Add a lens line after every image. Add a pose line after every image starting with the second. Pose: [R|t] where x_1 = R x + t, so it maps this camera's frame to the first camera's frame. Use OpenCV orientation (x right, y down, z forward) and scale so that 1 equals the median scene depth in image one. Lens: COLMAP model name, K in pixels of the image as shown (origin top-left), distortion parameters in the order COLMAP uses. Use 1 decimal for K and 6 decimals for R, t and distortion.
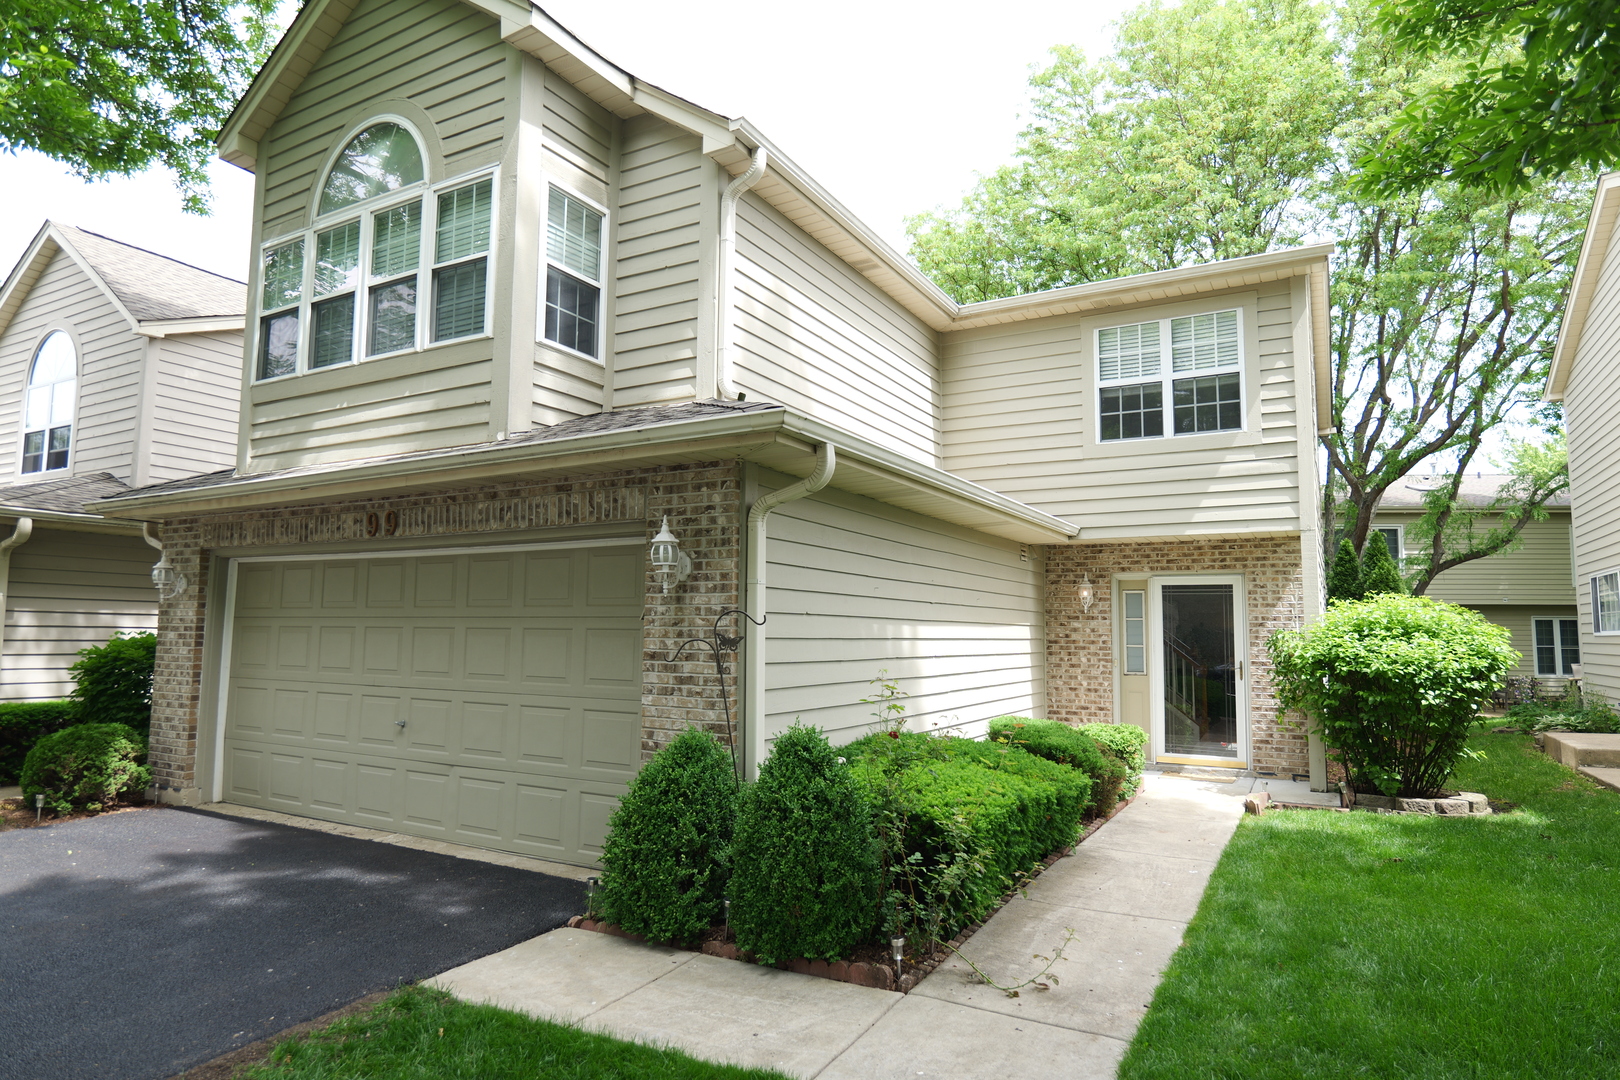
lens RADIAL K [[942.2, 0, 806.6], [0, 942.2, 539.5], [0, 0, 1]] dist [-0.029373, 0.015306]
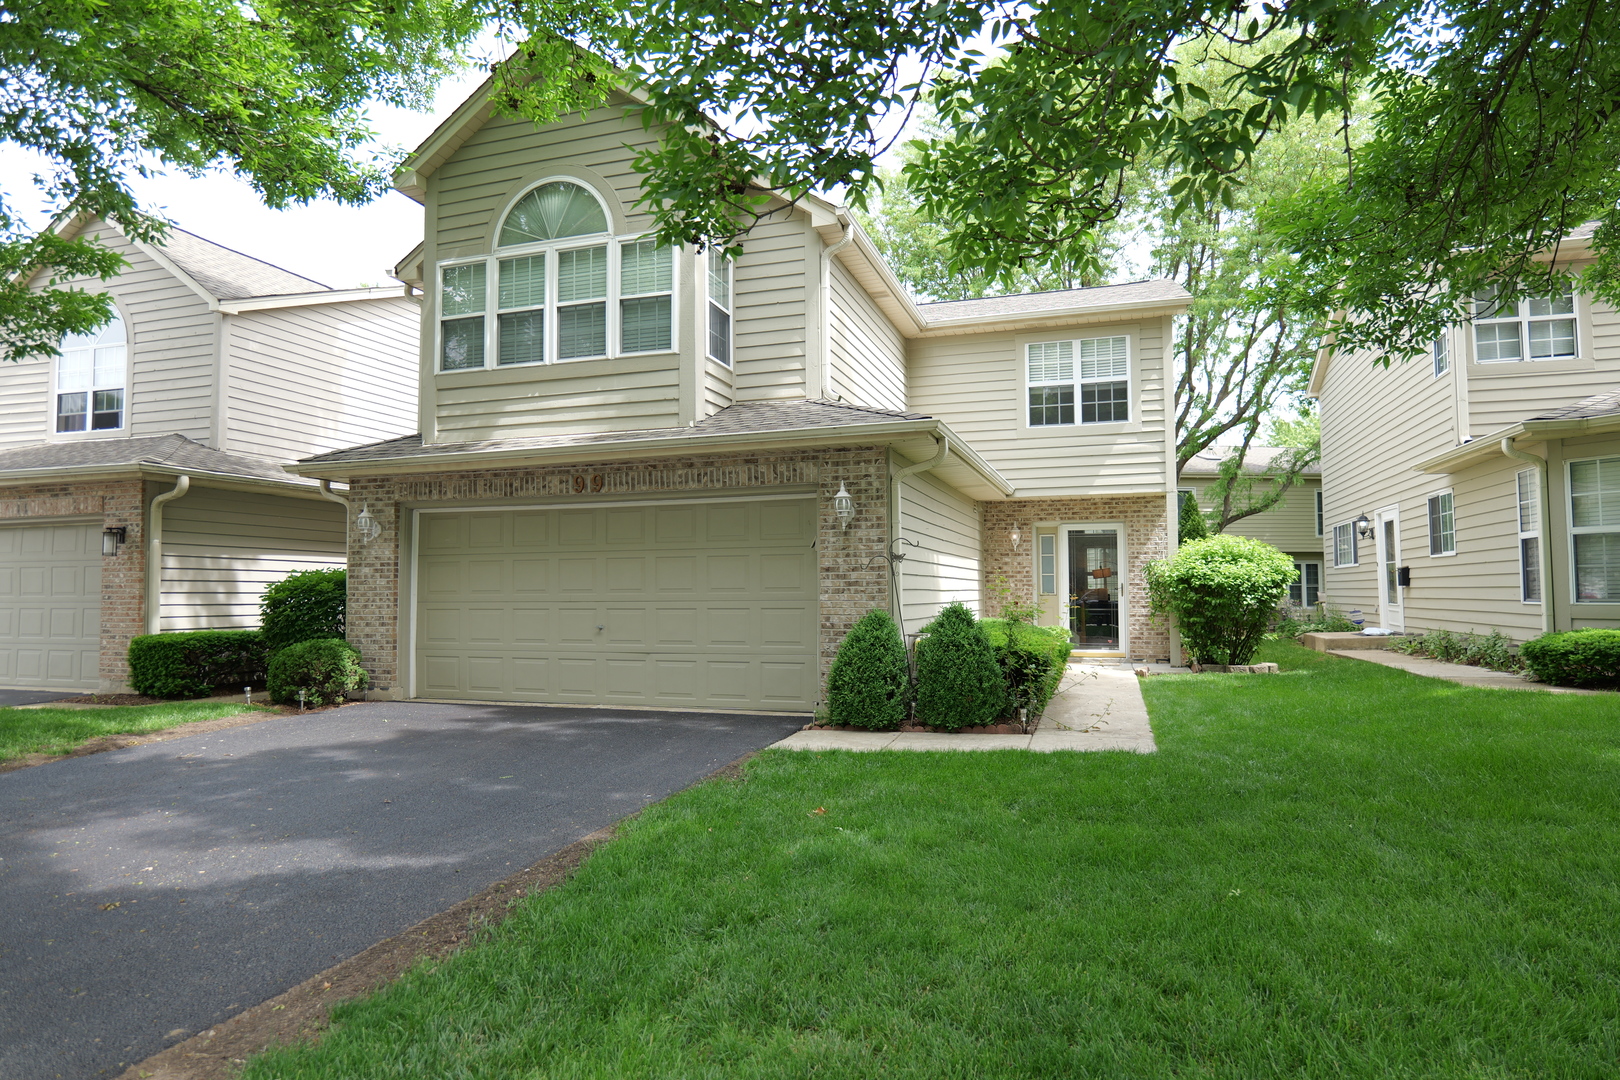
lens RADIAL K [[942.2, 0, 813.5], [0, 942.2, 538.8], [0, 0, 1]] dist [-0.029373, 0.015306]
pose [[0.979586, -0.004914, 0.200965, -0.342707], [-0.003821, 0.999065, 0.043059, 0.003045], [-0.200988, -0.042948, 0.978652, -0.366582]]
